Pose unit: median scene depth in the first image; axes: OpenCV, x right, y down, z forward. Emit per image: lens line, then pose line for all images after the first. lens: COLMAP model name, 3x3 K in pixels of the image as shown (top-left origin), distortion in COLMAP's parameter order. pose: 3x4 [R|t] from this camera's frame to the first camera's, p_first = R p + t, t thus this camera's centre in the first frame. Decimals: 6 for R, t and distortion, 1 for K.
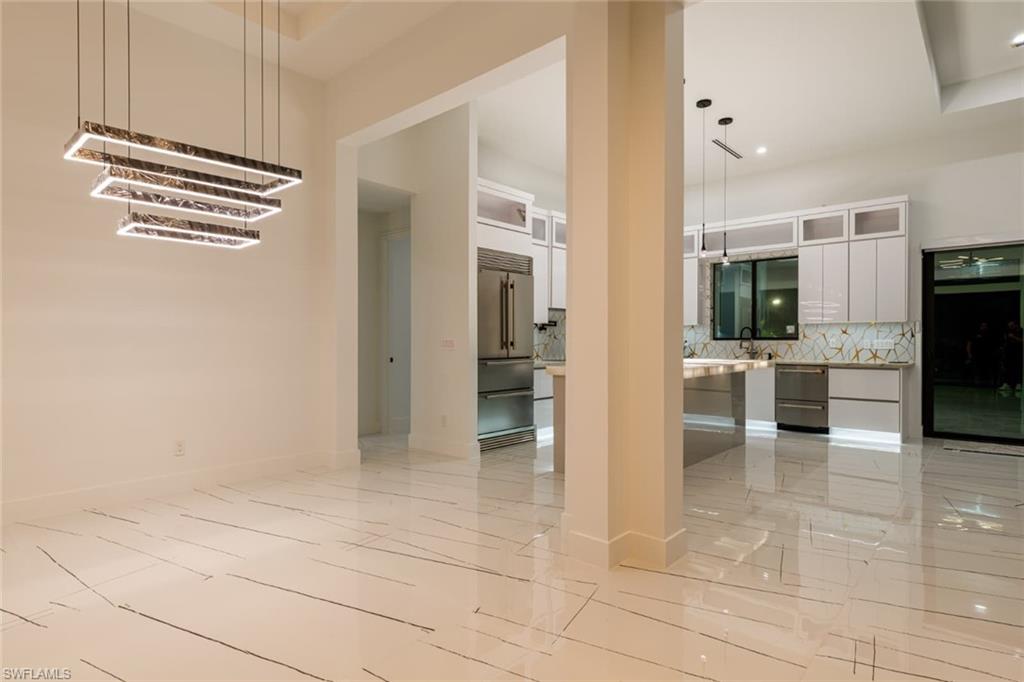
lens RADIAL K [[538.8, 0, 513.1], [0, 538.8, 344.2], [0, 0, 1]] dist [-0.001981, -0.001059]
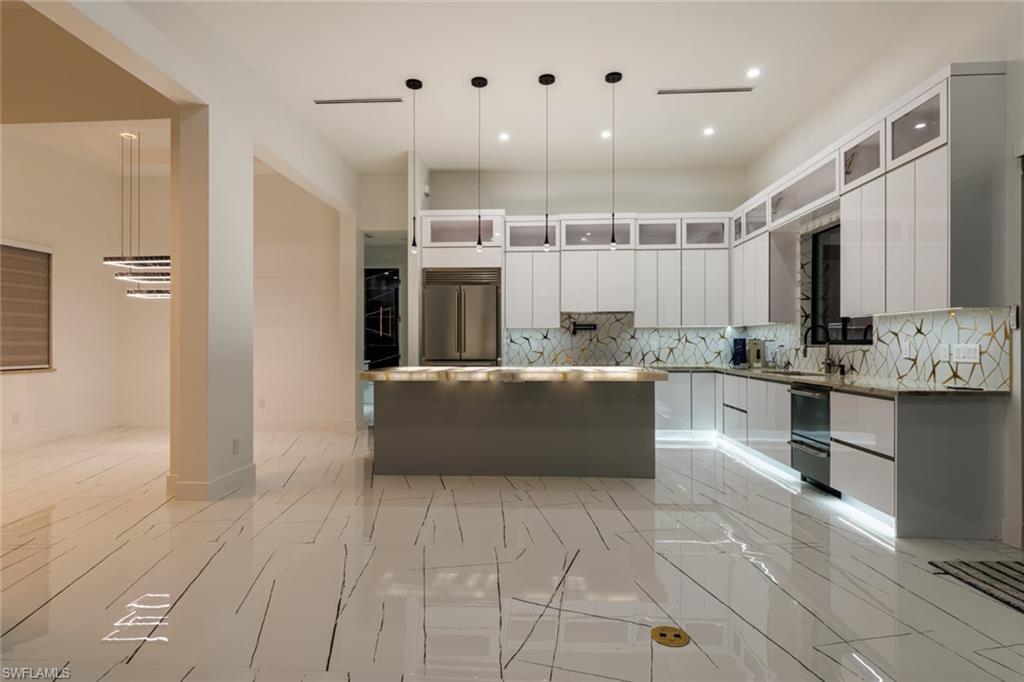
lens RADIAL K [[528.4, 0, 508.2], [0, 528.4, 341.4], [0, 0, 1]] dist [-0.000943, 0.000024]
pose [[0.625155, -0.003097, -0.780494, 0.801320], [-0.005943, 0.999944, -0.008728, -0.003870], [0.780478, 0.010094, 0.625102, 0.328015]]
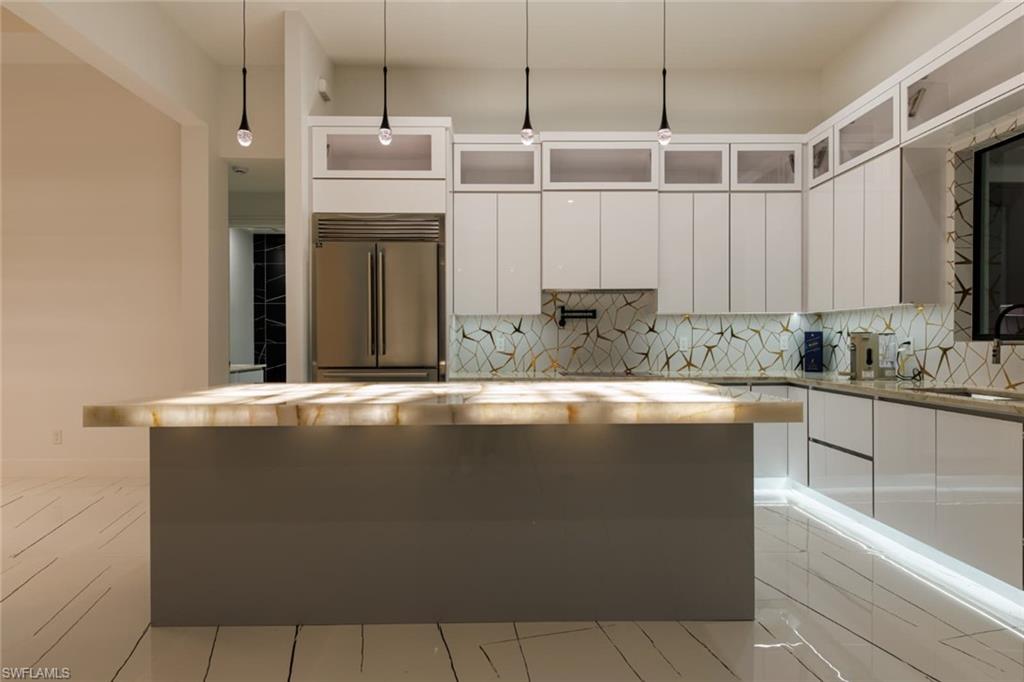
lens RADIAL K [[553.3, 0, 510.2], [0, 553.3, 343.8], [0, 0, 1]] dist [0.001365, -0.001713]
pose [[0.678132, 0.003726, -0.734931, 0.537640], [-0.003861, 0.999991, 0.001507, -0.004930], [0.734930, 0.001816, 0.678140, 0.559149]]
